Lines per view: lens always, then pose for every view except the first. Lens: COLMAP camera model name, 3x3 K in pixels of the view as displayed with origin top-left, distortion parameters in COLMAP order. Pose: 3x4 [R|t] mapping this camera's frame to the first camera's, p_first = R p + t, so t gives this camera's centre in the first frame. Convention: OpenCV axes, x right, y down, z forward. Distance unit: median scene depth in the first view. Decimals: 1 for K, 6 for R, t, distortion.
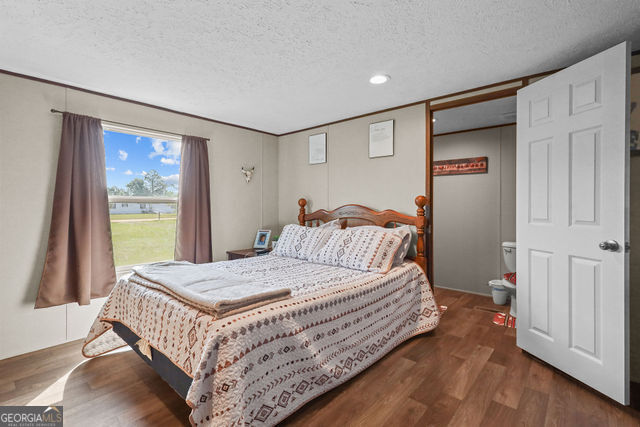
lens RADIAL K [[302.3, 0, 319.4], [0, 302.3, 209.8], [0, 0, 1]] dist [0.002663, 0.000966]
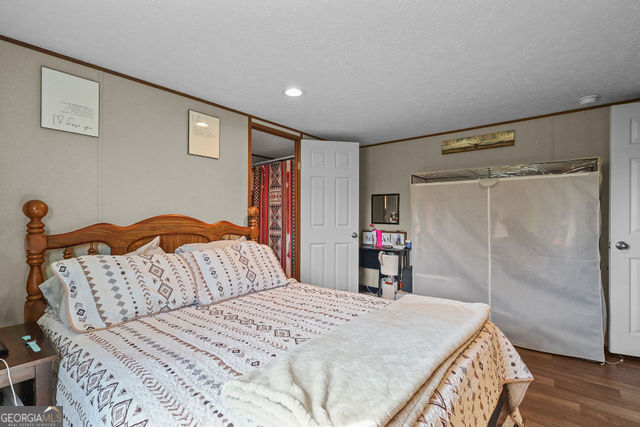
lens RADIAL K [[302.3, 0, 319.6], [0, 302.3, 214.8], [0, 0, 1]] dist [0.002663, 0.000966]
pose [[-0.042520, -0.003036, 0.999091, -0.722894], [0.006188, 0.999975, 0.003302, -0.020667], [-0.999076, 0.006322, -0.042501, 0.828479]]
